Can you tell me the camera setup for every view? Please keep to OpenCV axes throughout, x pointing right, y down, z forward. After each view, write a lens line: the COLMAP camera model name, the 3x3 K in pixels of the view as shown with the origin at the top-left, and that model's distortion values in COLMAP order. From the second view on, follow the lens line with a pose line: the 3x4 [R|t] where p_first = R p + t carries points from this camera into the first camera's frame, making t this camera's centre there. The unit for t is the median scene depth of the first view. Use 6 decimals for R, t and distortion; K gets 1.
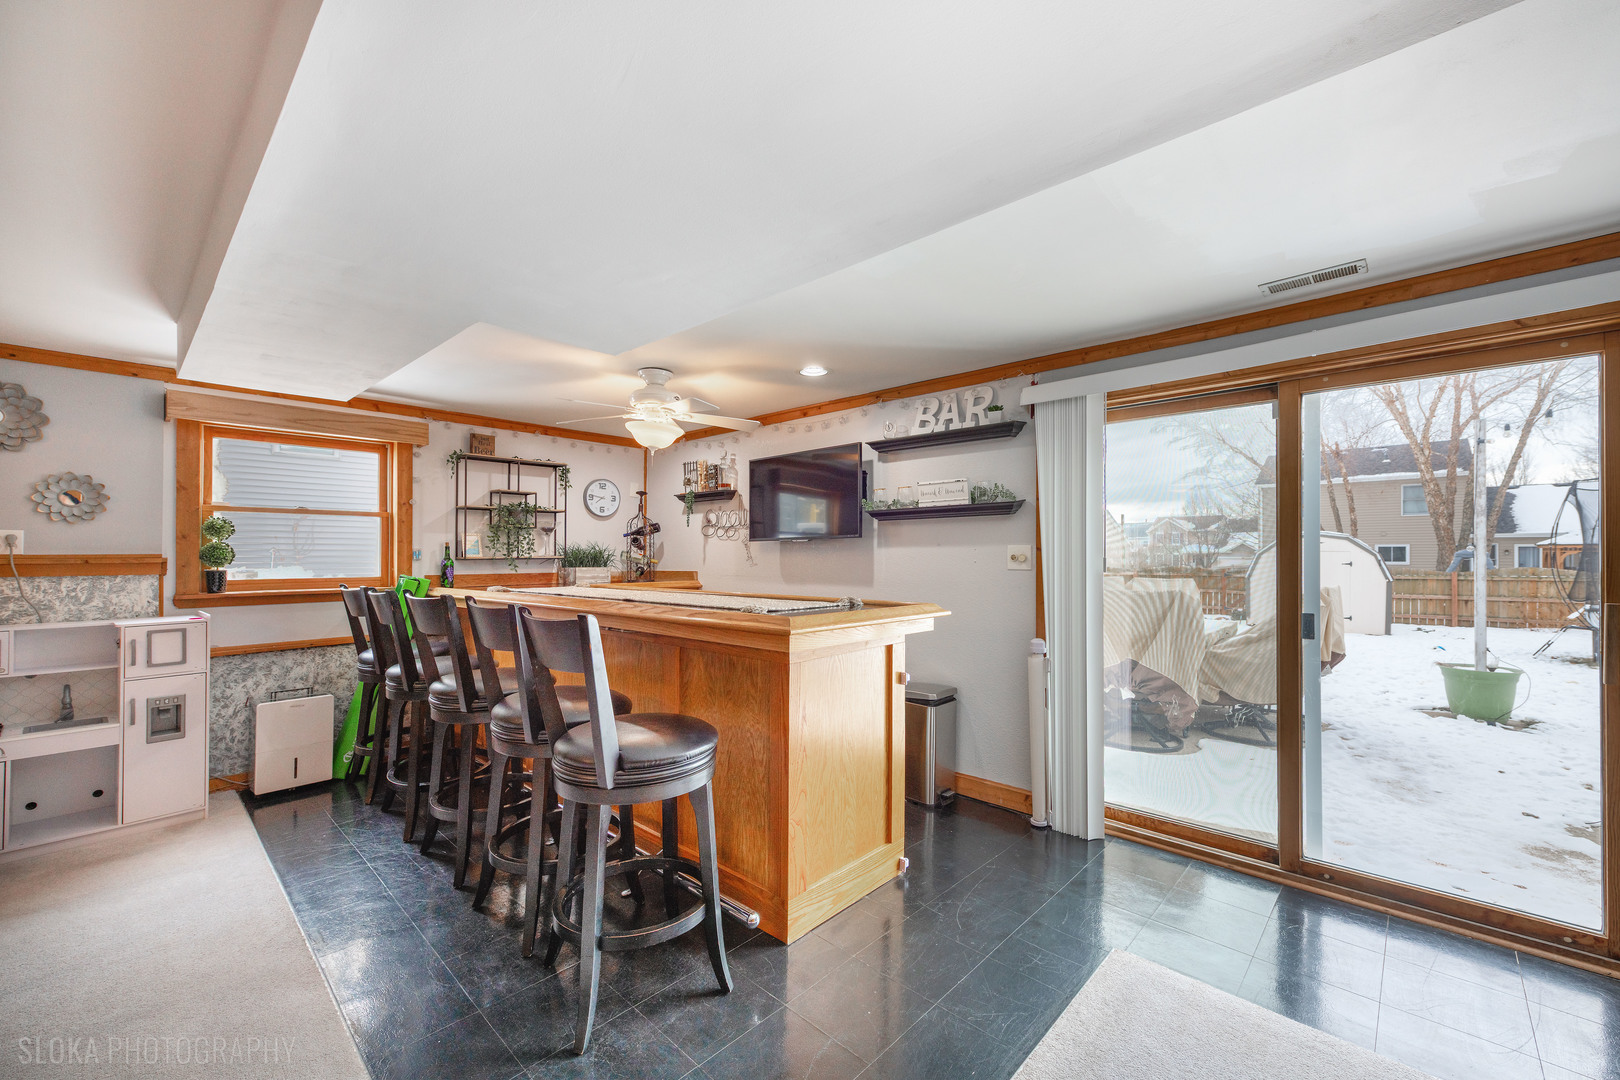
lens RADIAL K [[634.1, 0, 802.7], [0, 634.1, 542.0], [0, 0, 1]] dist [0.009866, -0.002000]
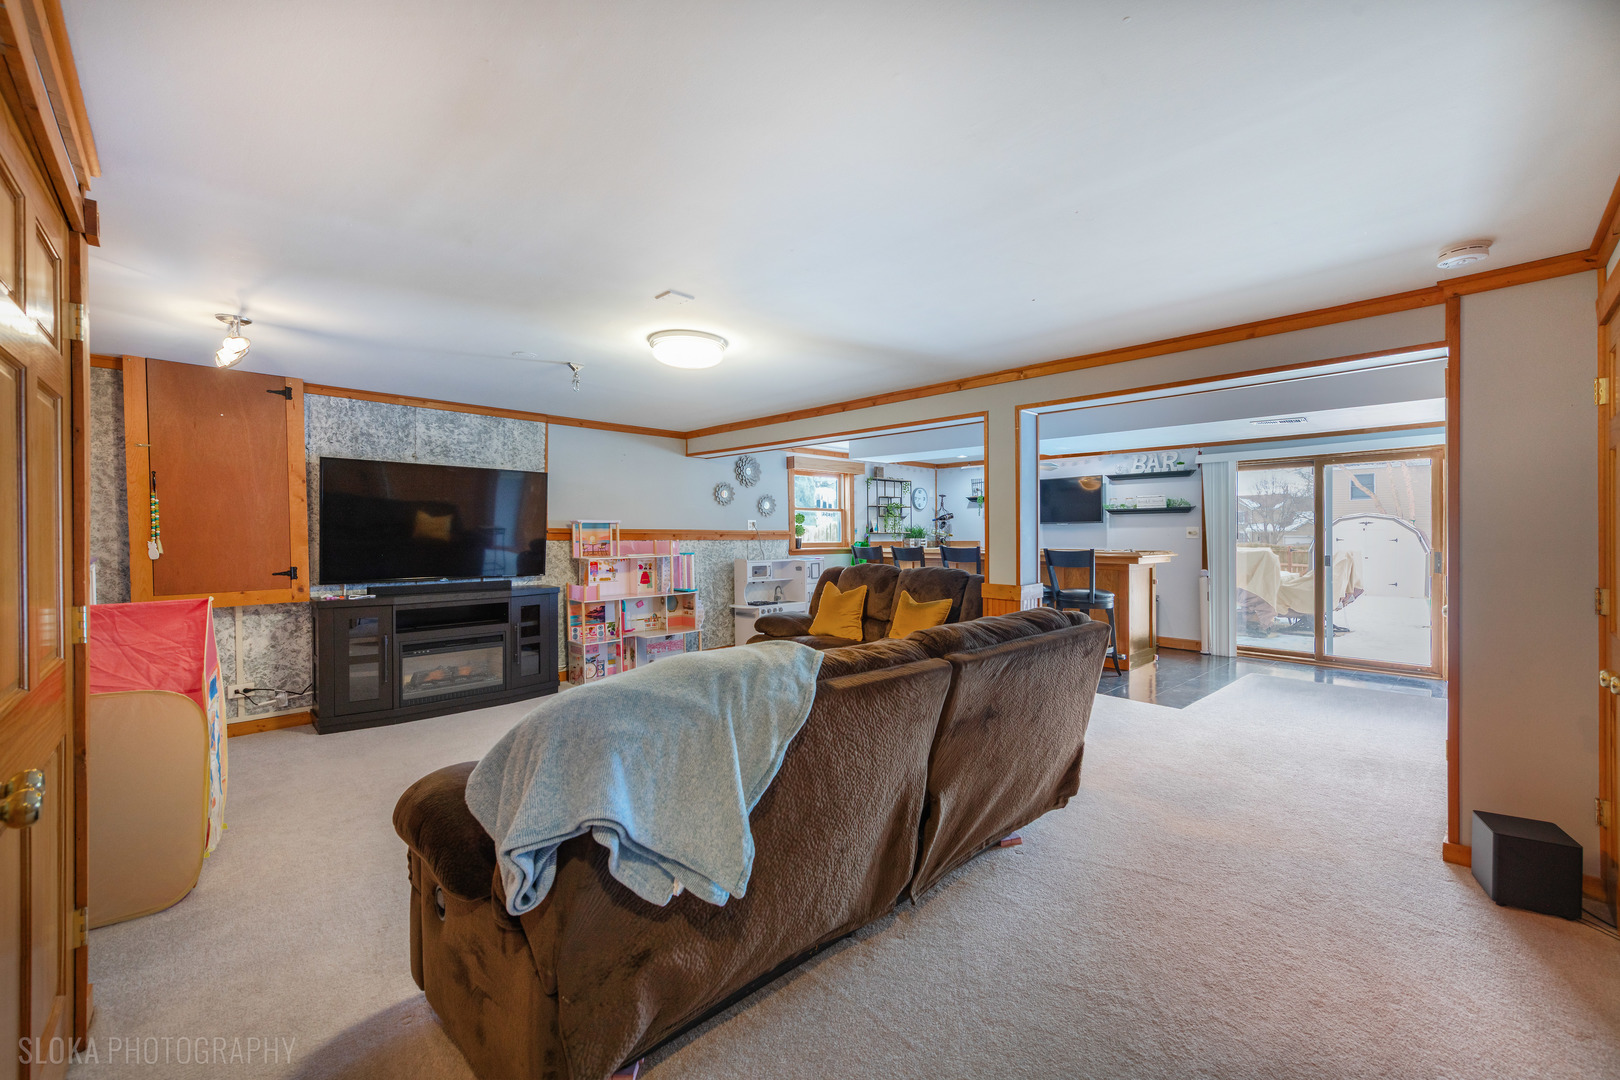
lens RADIAL K [[634.1, 0, 819.0], [0, 634.1, 519.1], [0, 0, 1]] dist [0.009866, -0.002000]
pose [[0.998713, 0.001229, -0.050695, -0.730324], [-0.001246, 0.999999, -0.000308, -0.018092], [0.050695, 0.000371, 0.998714, -1.093045]]
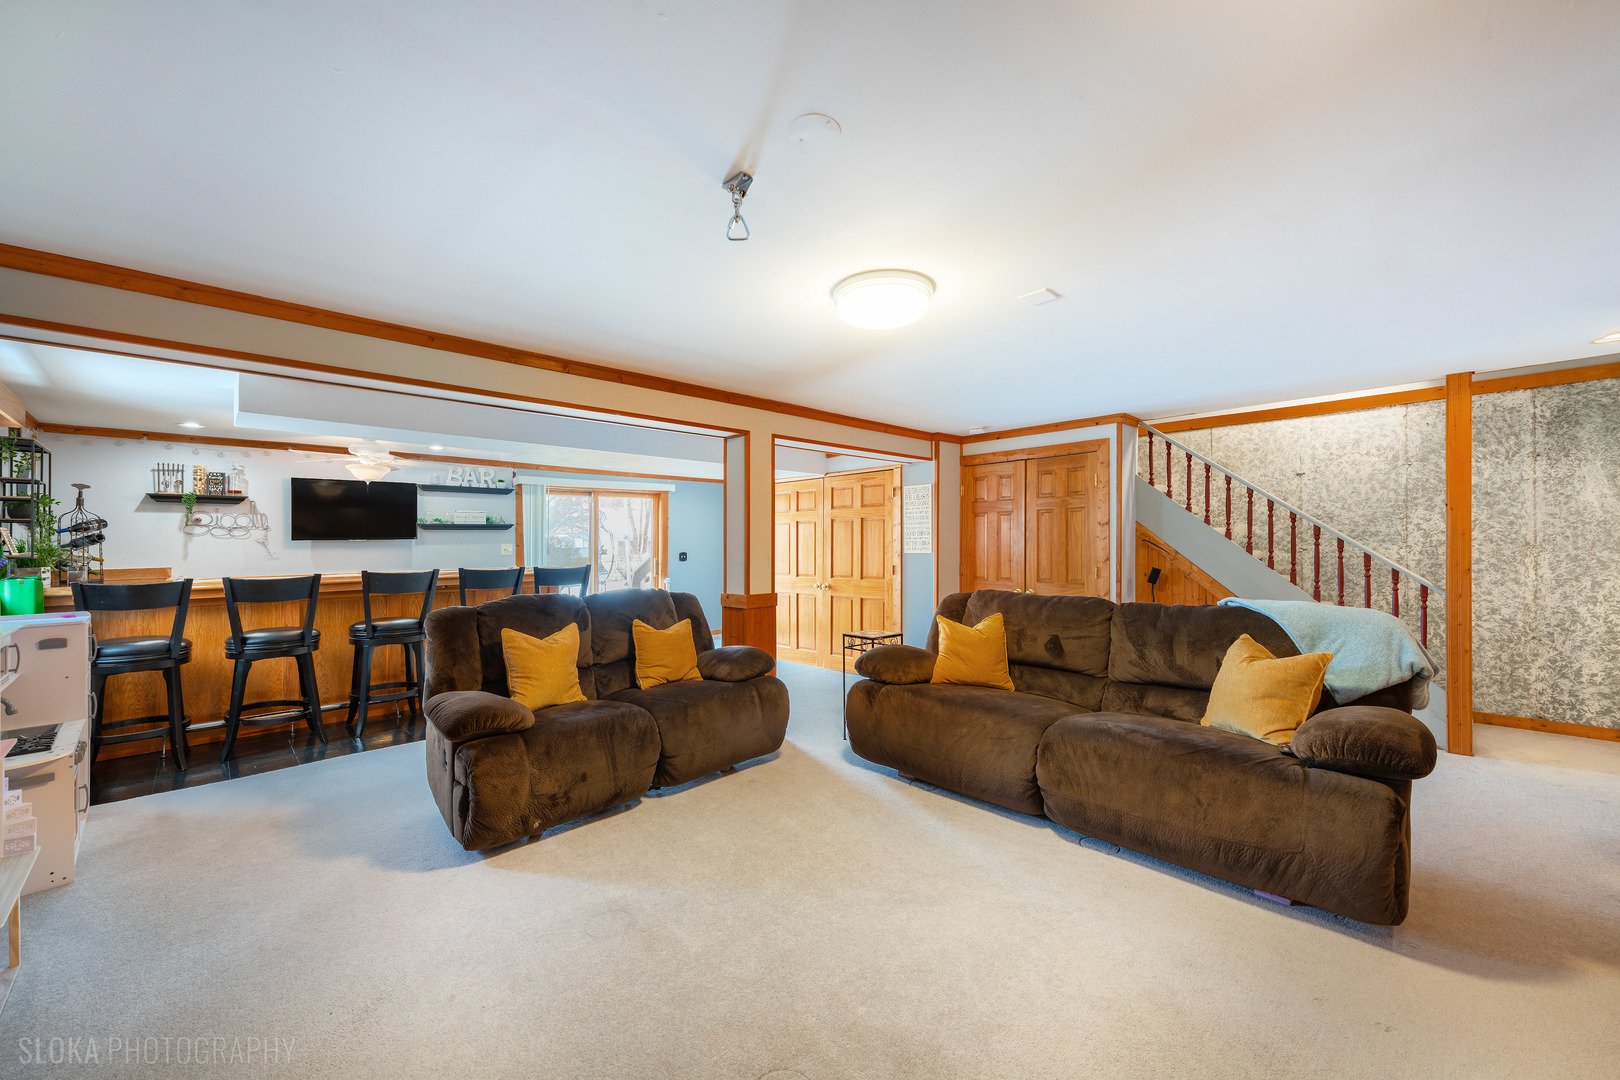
lens RADIAL K [[634.1, 0, 812.1], [0, 634.1, 544.6], [0, 0, 1]] dist [0.009866, -0.002000]
pose [[0.046431, 0.001793, 0.998920, -1.644361], [-0.006815, 0.999976, -0.001478, 0.002547], [-0.998898, -0.006739, 0.046442, -0.149656]]
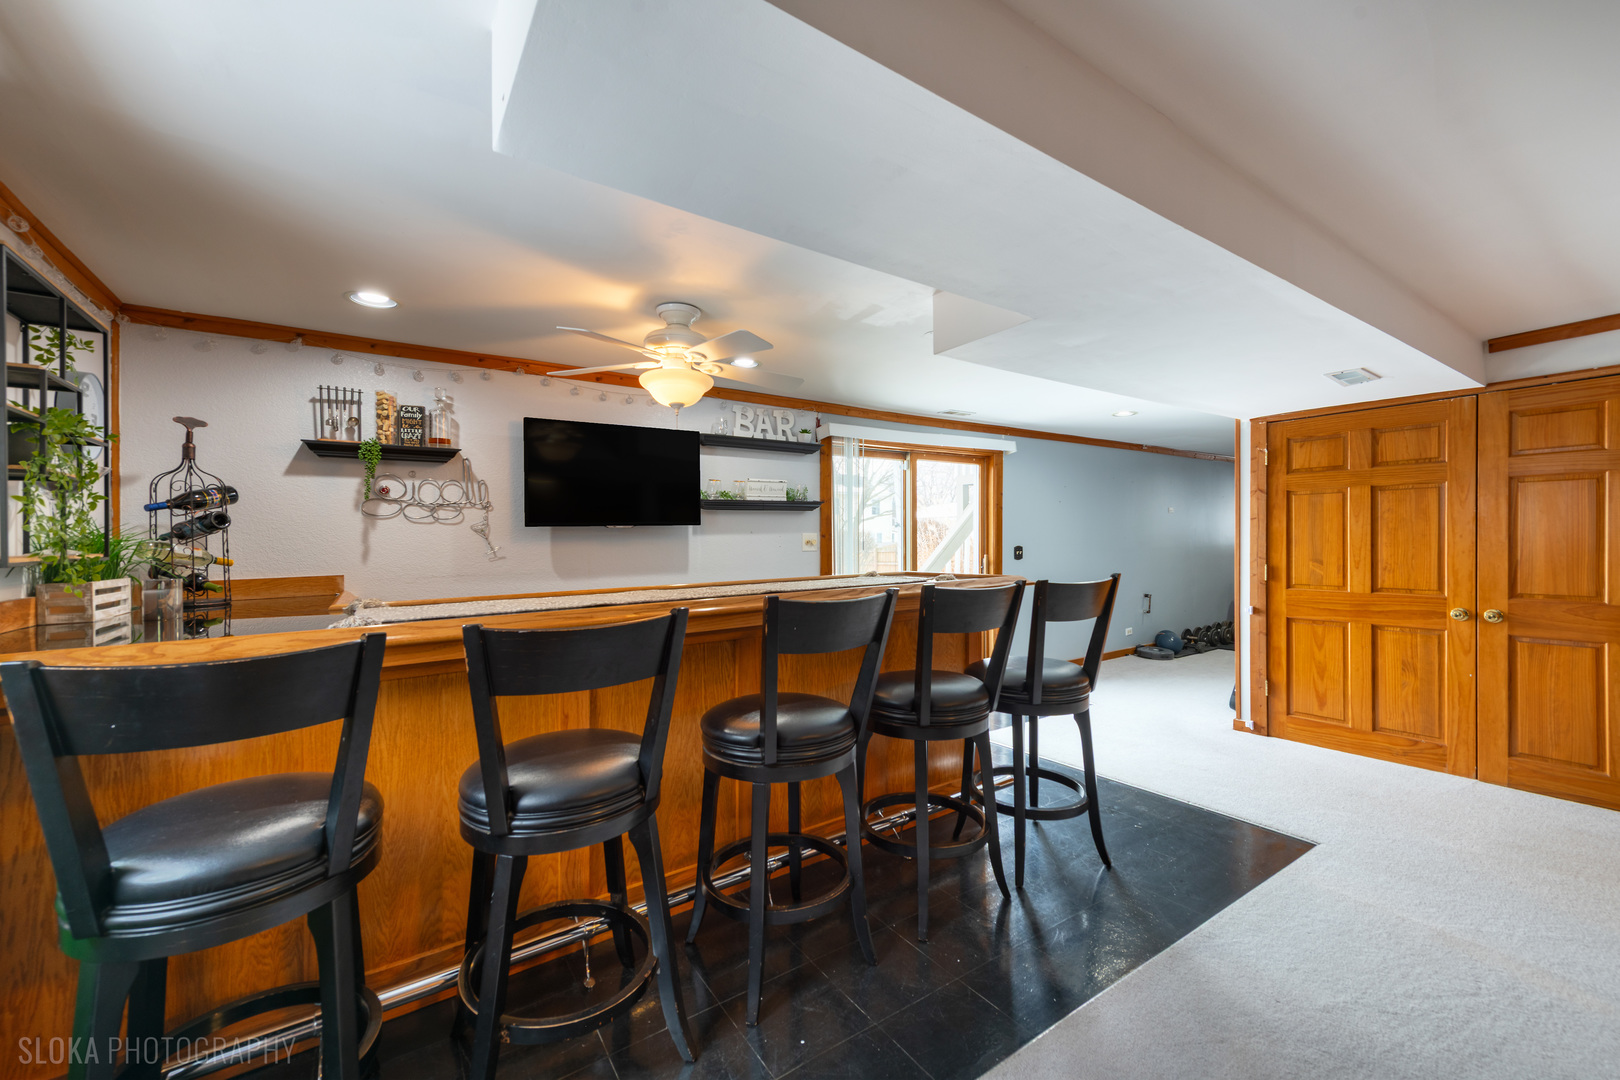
lens RADIAL K [[634.1, 0, 813.5], [0, 634.1, 541.1], [0, 0, 1]] dist [0.009866, -0.002000]
pose [[0.207319, -0.003999, 0.978265, -0.914273], [-0.001895, 0.999988, 0.004490, 0.014325], [-0.978271, -0.002785, 0.207309, 0.636079]]
